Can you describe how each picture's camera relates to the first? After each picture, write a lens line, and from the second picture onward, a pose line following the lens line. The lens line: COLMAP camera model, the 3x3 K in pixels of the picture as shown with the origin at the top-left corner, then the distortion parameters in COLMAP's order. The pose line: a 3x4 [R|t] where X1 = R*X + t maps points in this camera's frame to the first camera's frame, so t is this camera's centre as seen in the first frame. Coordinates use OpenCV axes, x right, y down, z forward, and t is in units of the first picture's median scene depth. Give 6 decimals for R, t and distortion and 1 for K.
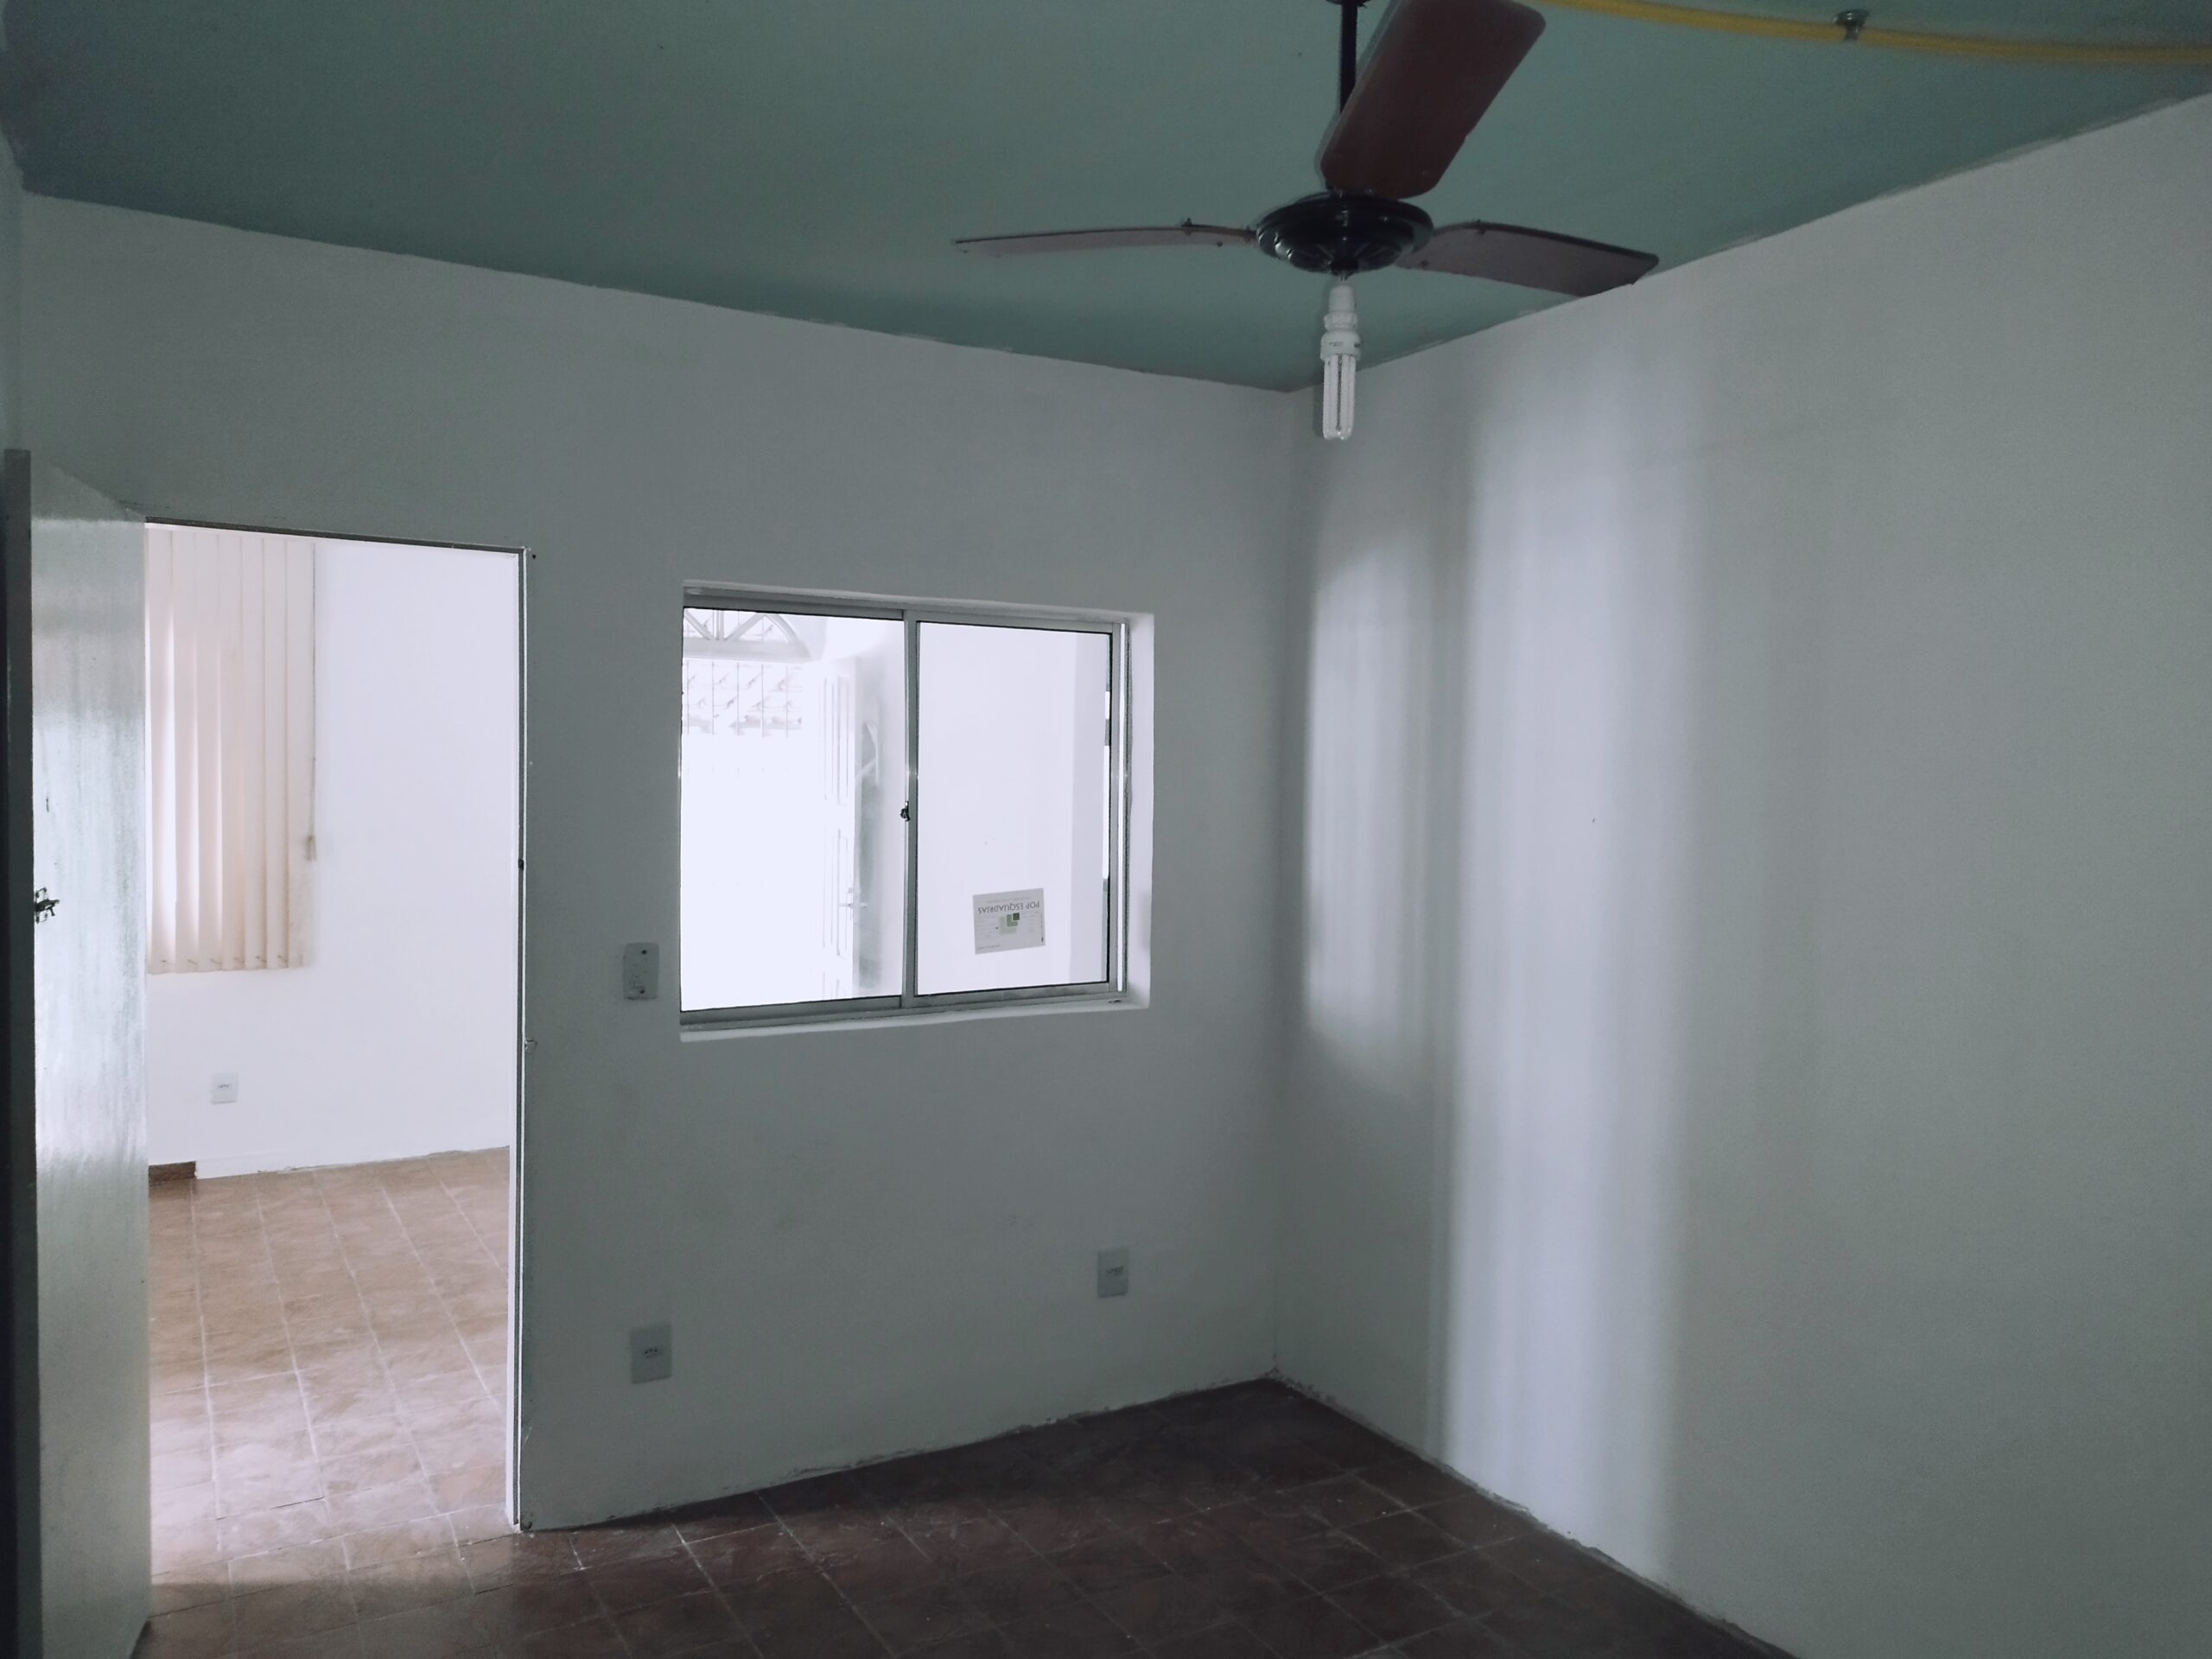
lens RADIAL K [[1597.8, 0, 1105.4], [0, 1597.8, 819.0], [0, 0, 1]] dist [0.048683, -0.057571]
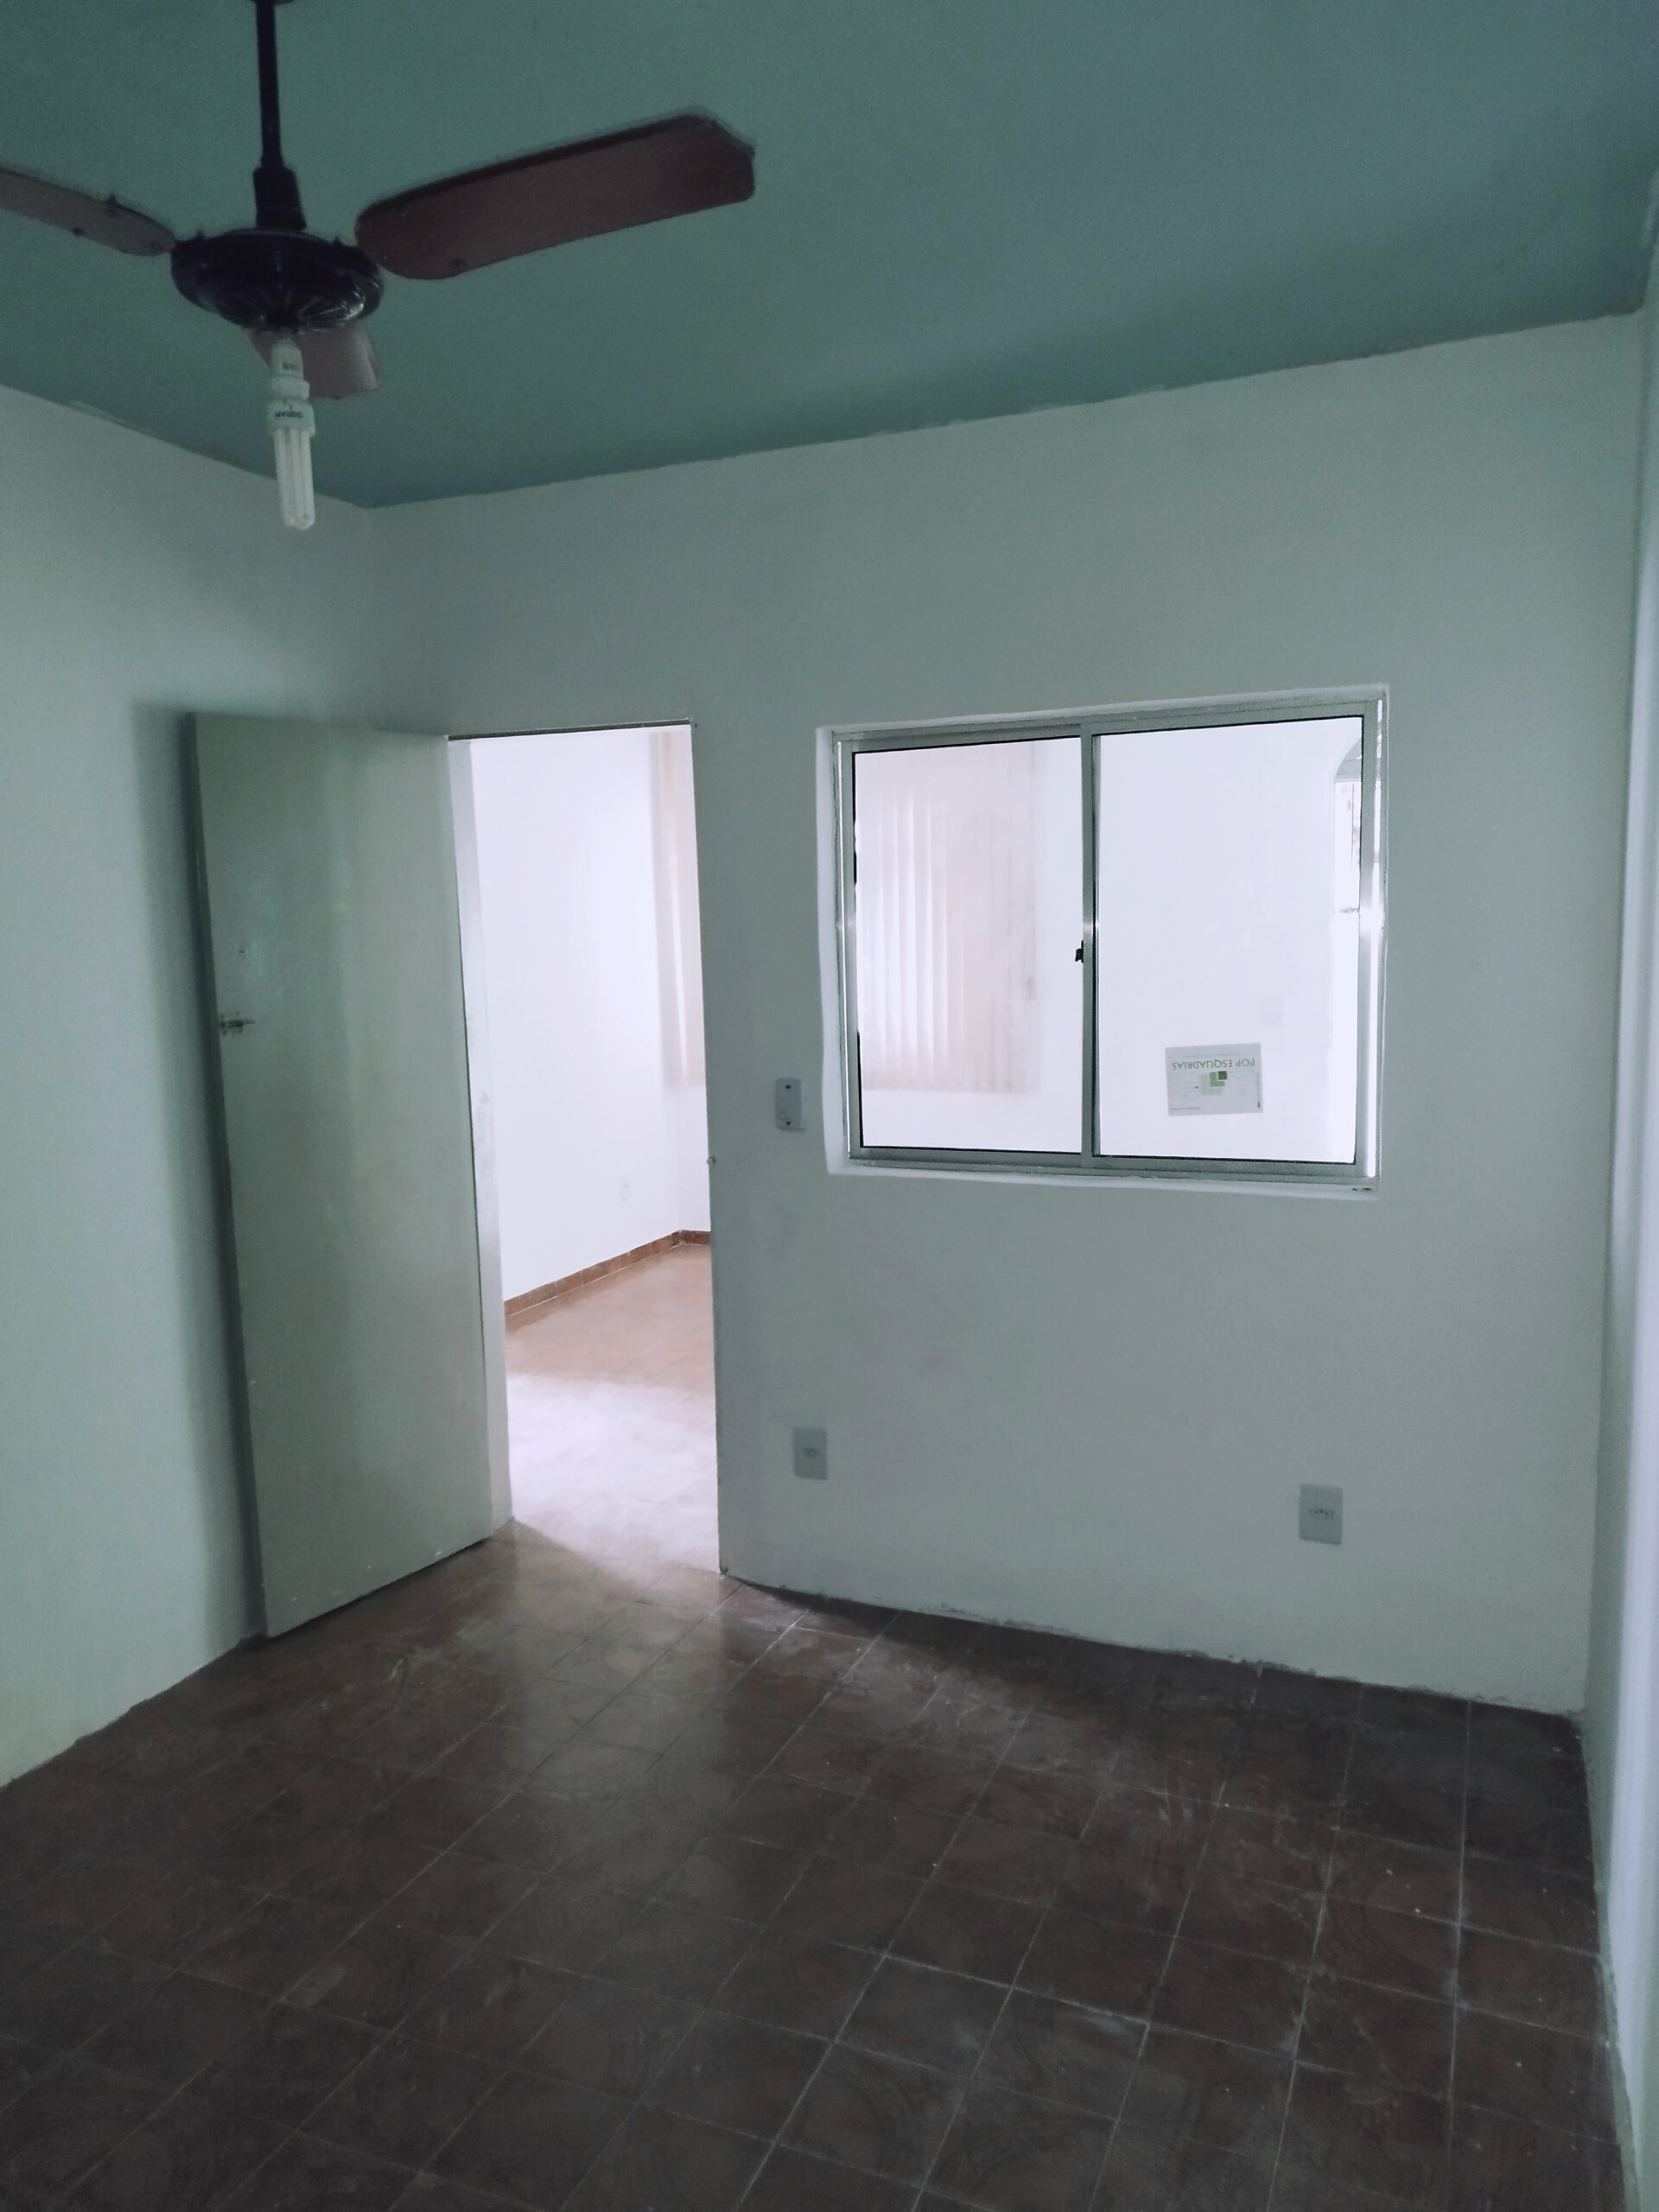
lens RADIAL K [[1597.8, 0, 829.3], [0, 1597.8, 1120.8], [0, 0, 1]] dist [0.048683, -0.057571]
pose [[0.602005, 0.074675, -0.794993, 0.515919], [0.007107, 0.995077, 0.098851, -0.000274], [0.798461, -0.065158, 0.598511, 0.336669]]
